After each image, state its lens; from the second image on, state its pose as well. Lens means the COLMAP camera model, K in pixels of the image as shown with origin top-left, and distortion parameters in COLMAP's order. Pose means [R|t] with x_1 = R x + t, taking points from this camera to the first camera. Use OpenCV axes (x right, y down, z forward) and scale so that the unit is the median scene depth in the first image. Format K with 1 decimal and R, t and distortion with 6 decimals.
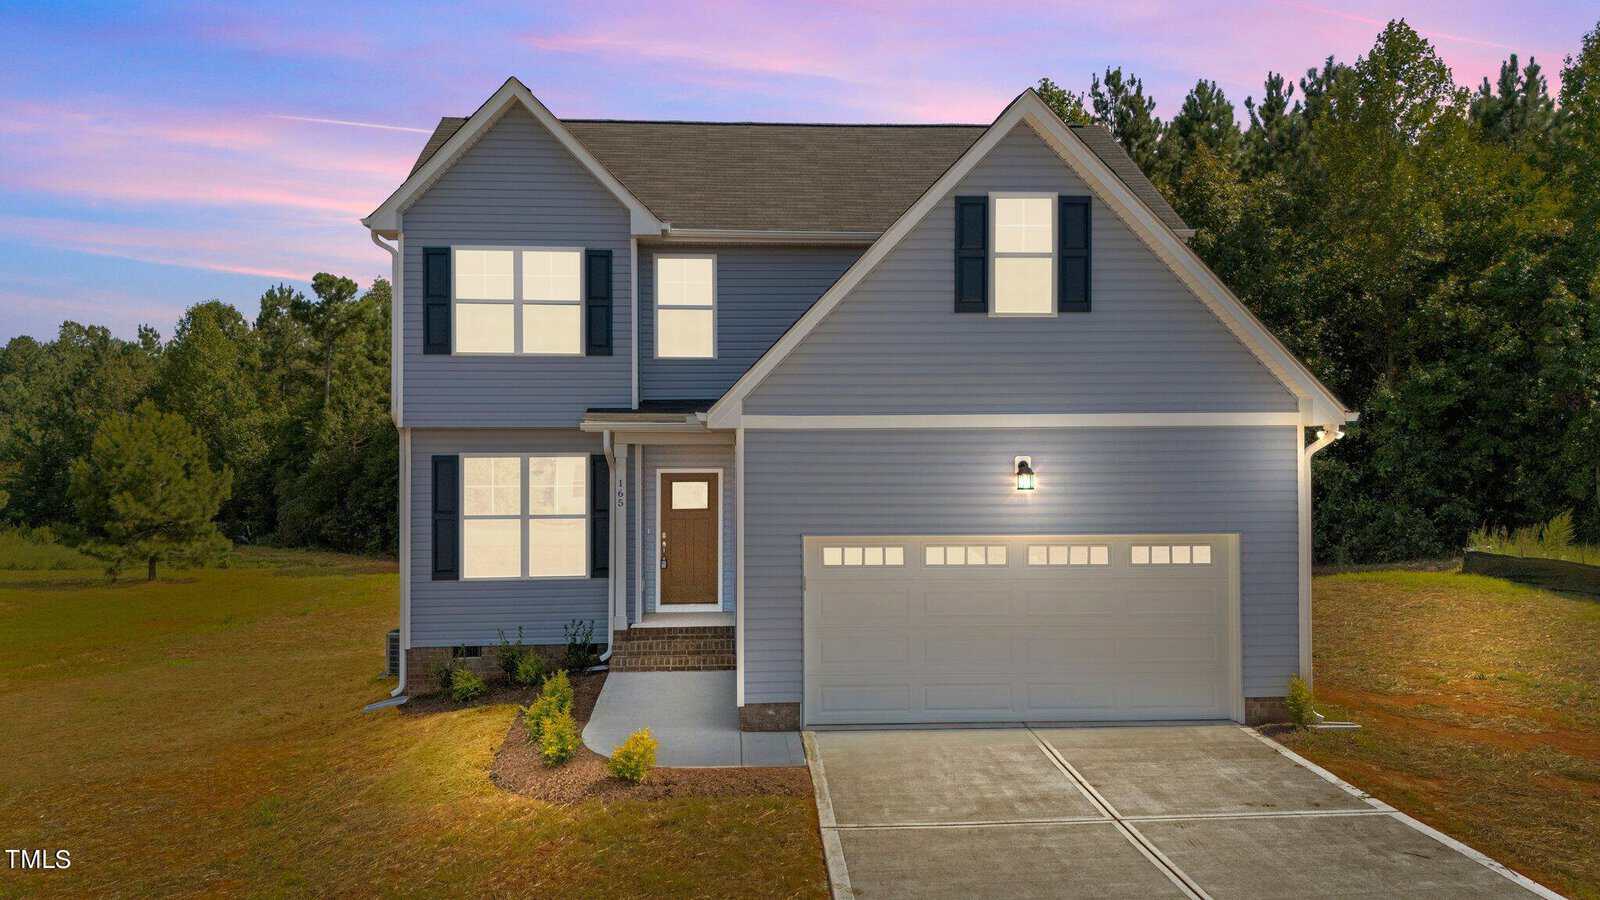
lens RADIAL K [[1176.0, 0, 799.3], [0, 1176.0, 450.2], [0, 0, 1]] dist [0.034112, -0.005949]
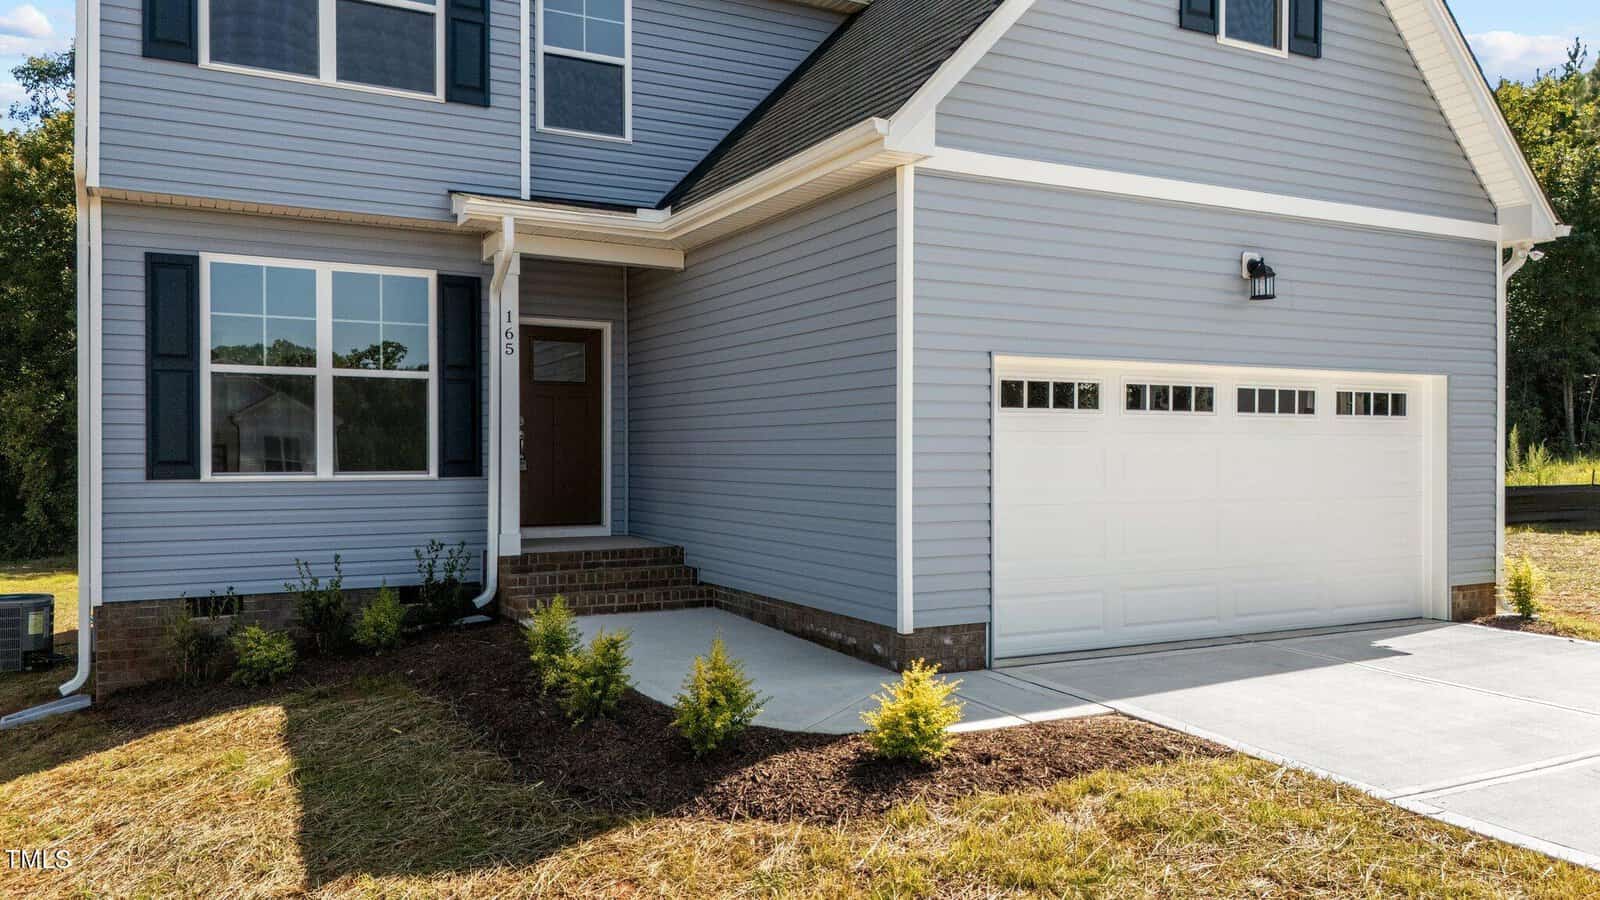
lens RADIAL K [[1176.0, 0, 801.1], [0, 1176.0, 448.9], [0, 0, 1]] dist [0.034112, -0.005949]
pose [[0.906991, 0.006104, 0.421105, -0.273660], [-0.003145, 0.999965, -0.007720, 0.101545], [-0.421138, 0.005677, 0.906979, 0.379986]]
